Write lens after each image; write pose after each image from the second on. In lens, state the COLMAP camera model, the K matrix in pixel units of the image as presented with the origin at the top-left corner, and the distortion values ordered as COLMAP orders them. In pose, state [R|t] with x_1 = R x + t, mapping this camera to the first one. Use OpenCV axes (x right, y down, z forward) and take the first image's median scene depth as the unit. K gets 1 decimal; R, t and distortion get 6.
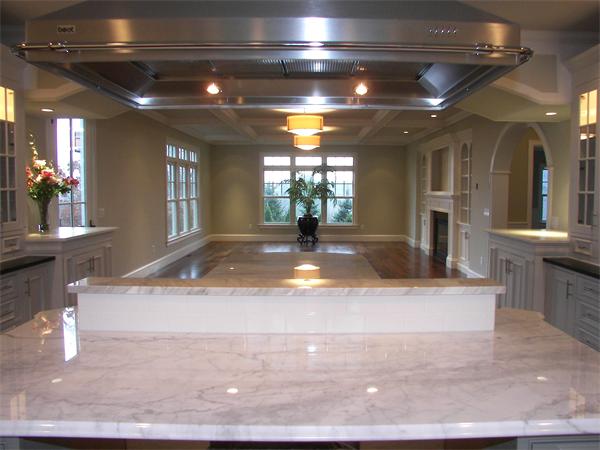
lens RADIAL K [[477.2, 0, 300.6], [0, 477.2, 224.8], [0, 0, 1]] dist [-0.080425, 0.006783]
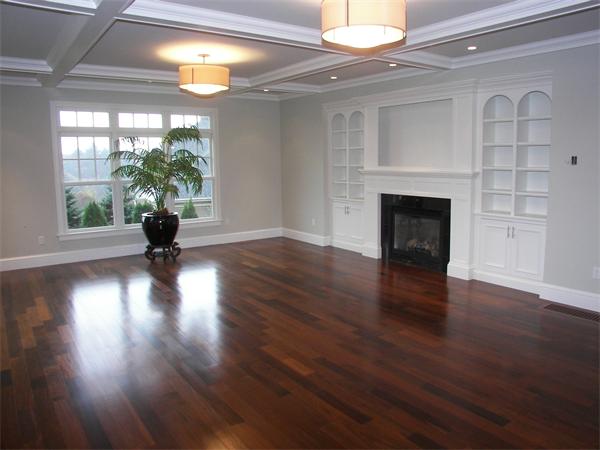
lens RADIAL K [[477.2, 0, 299.6], [0, 477.2, 222.0], [0, 0, 1]] dist [-0.080425, 0.006783]
pose [[0.812164, -0.086509, 0.576979, -0.174026], [0.059273, 0.996064, 0.065910, -0.033623], [-0.580410, -0.019330, 0.814095, 0.397744]]
